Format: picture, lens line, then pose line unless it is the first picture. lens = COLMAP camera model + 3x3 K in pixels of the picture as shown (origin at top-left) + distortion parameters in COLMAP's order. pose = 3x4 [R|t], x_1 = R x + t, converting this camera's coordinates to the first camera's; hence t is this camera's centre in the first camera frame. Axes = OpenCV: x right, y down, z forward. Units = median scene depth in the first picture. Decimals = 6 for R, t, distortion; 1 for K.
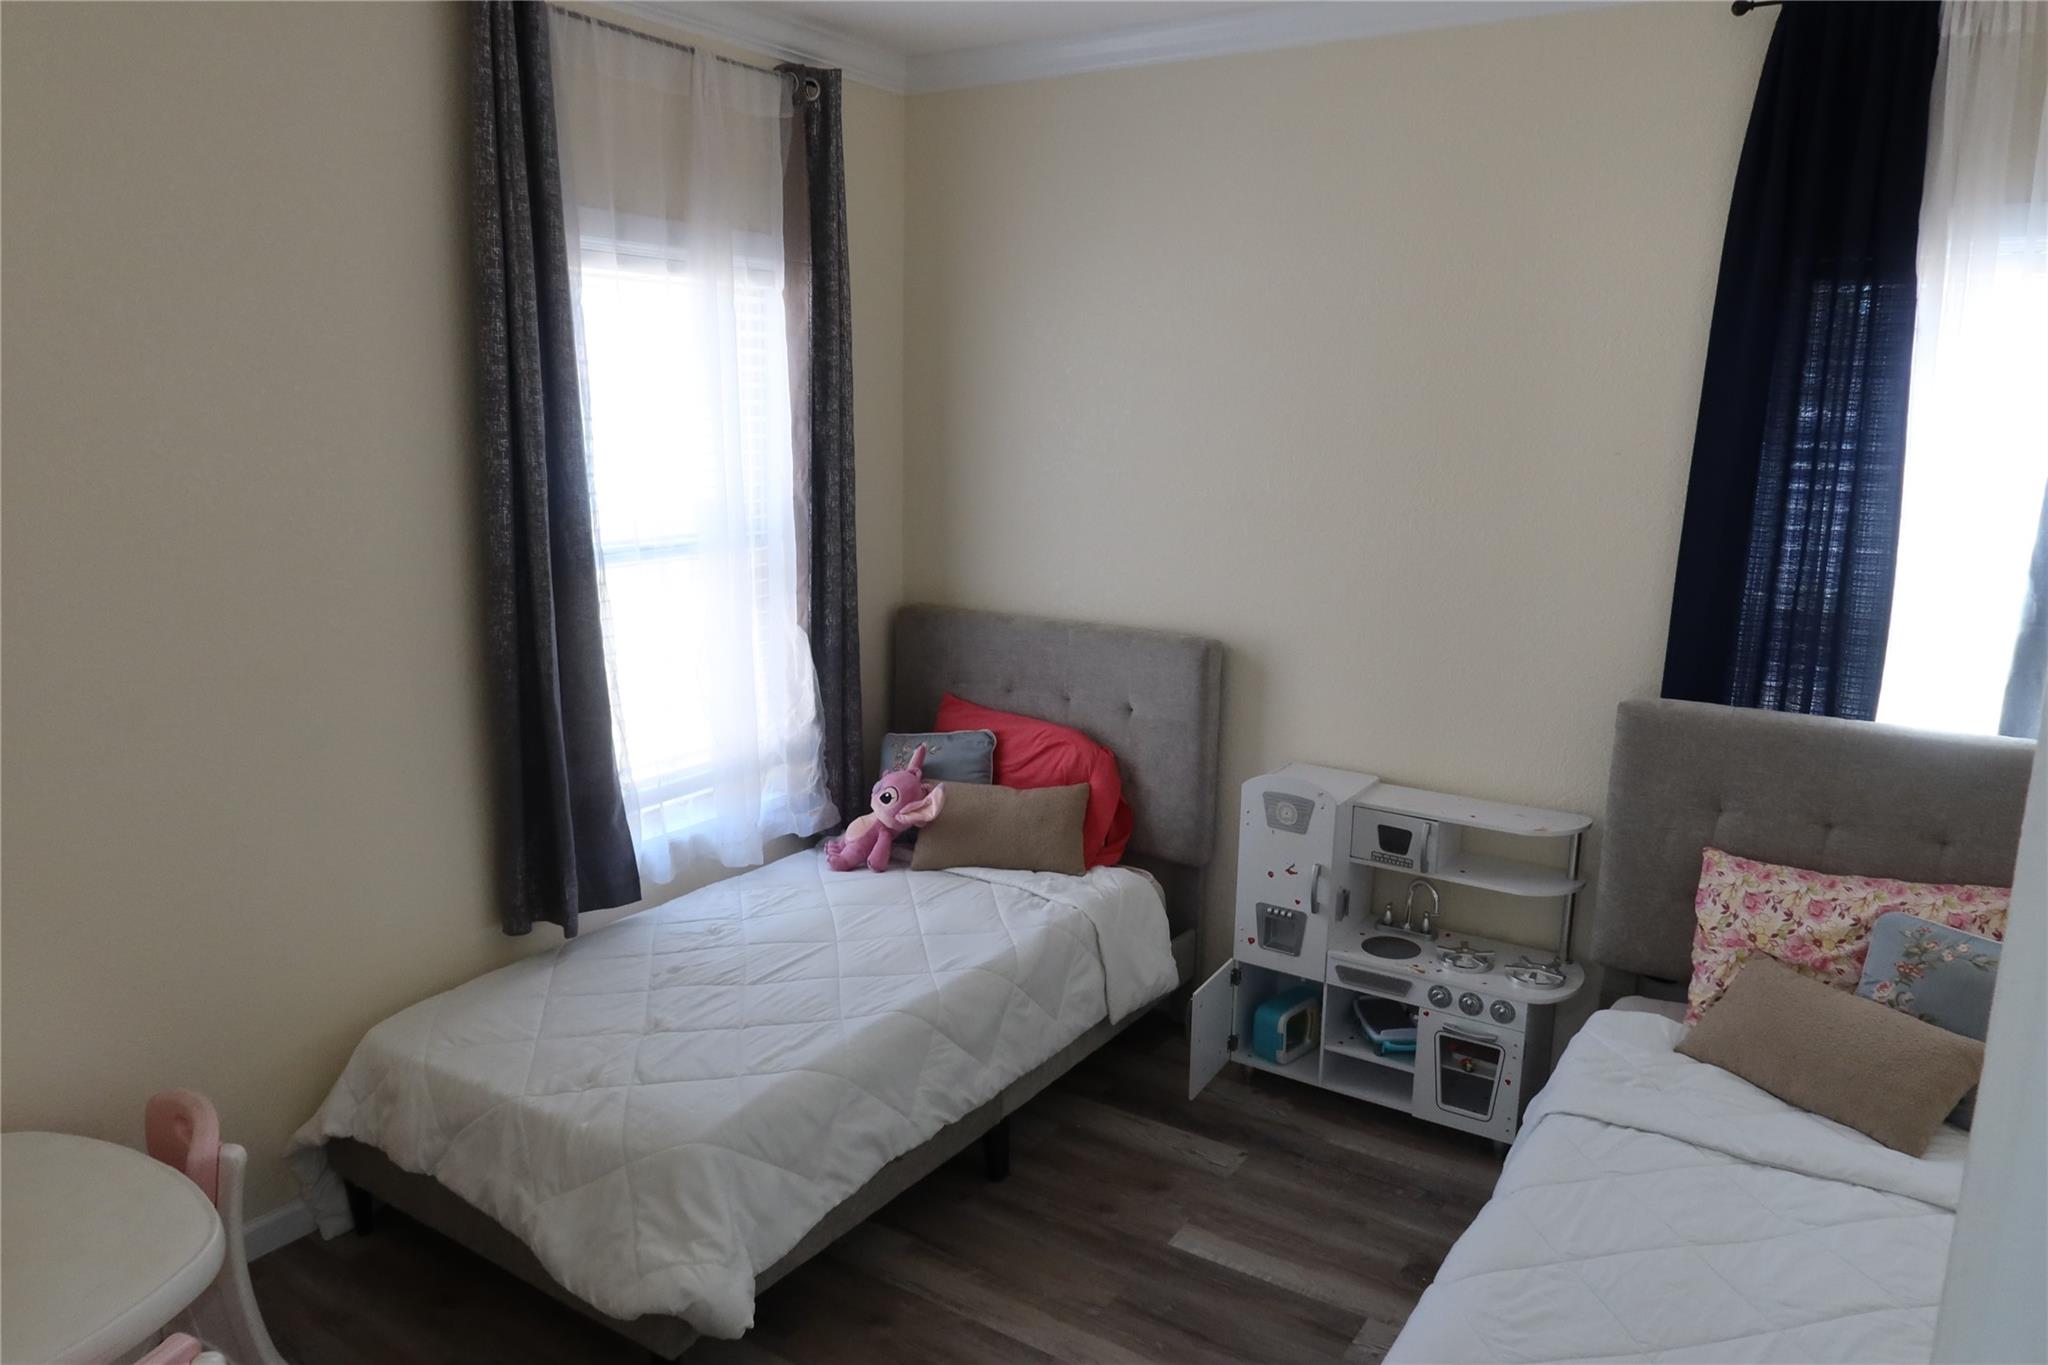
lens RADIAL K [[1415.7, 0, 1024.0], [0, 1415.7, 682.5], [0, 0, 1]] dist [-0.028162, 0.002320]
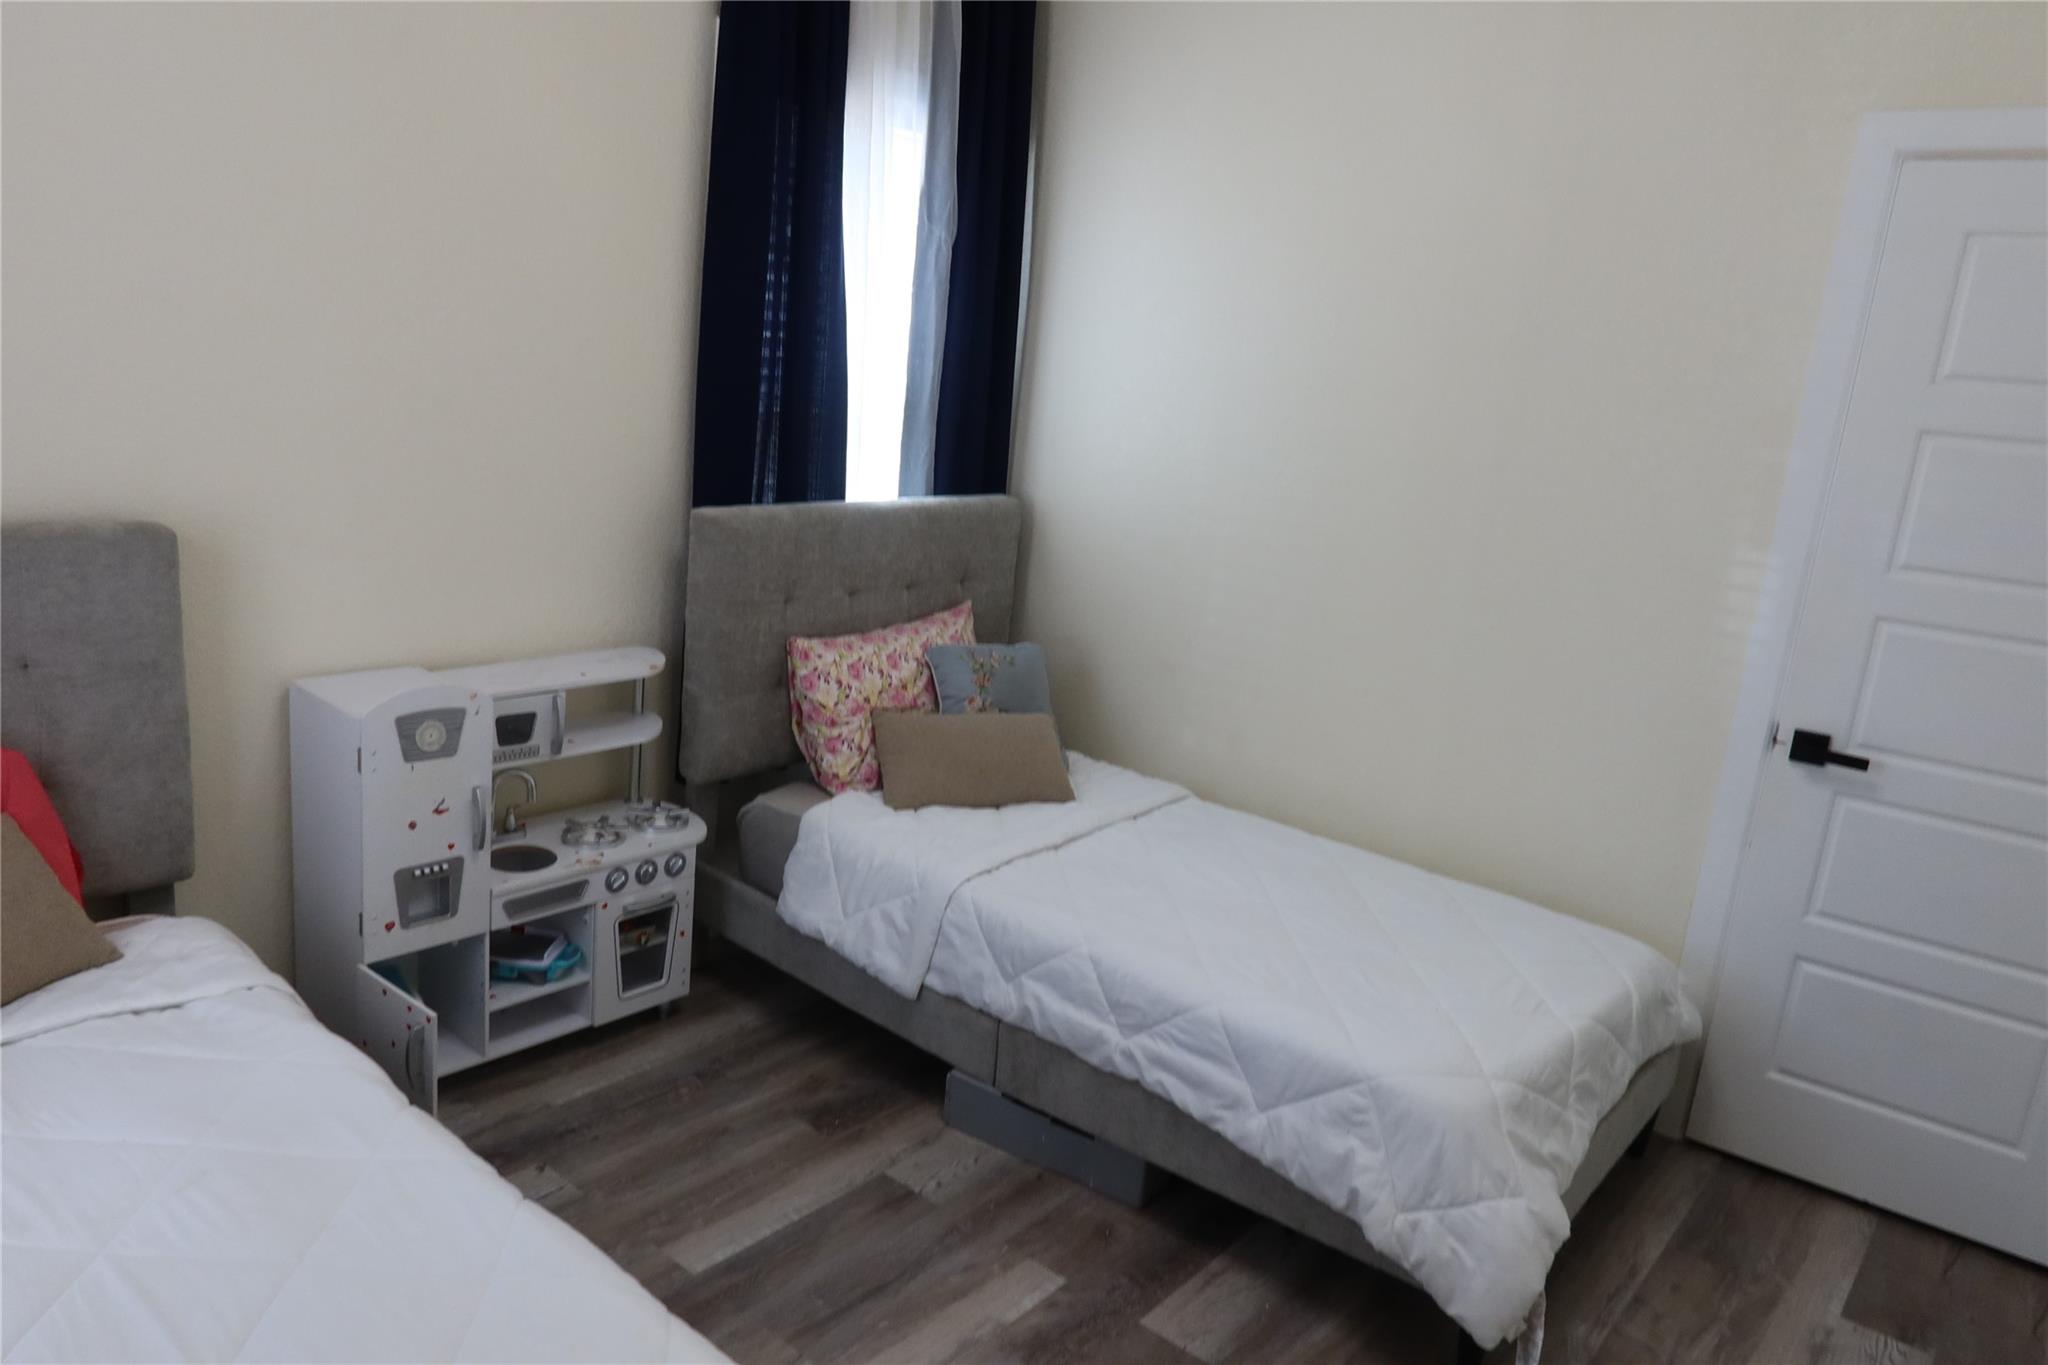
lens RADIAL K [[1415.7, 0, 1024.0], [0, 1415.7, 682.5], [0, 0, 1]] dist [-0.028162, 0.002320]
pose [[0.111890, -0.240869, 0.964087, -0.505190], [0.107114, 0.967449, 0.229277, -0.072867], [-0.987931, 0.077613, 0.134049, 0.629891]]
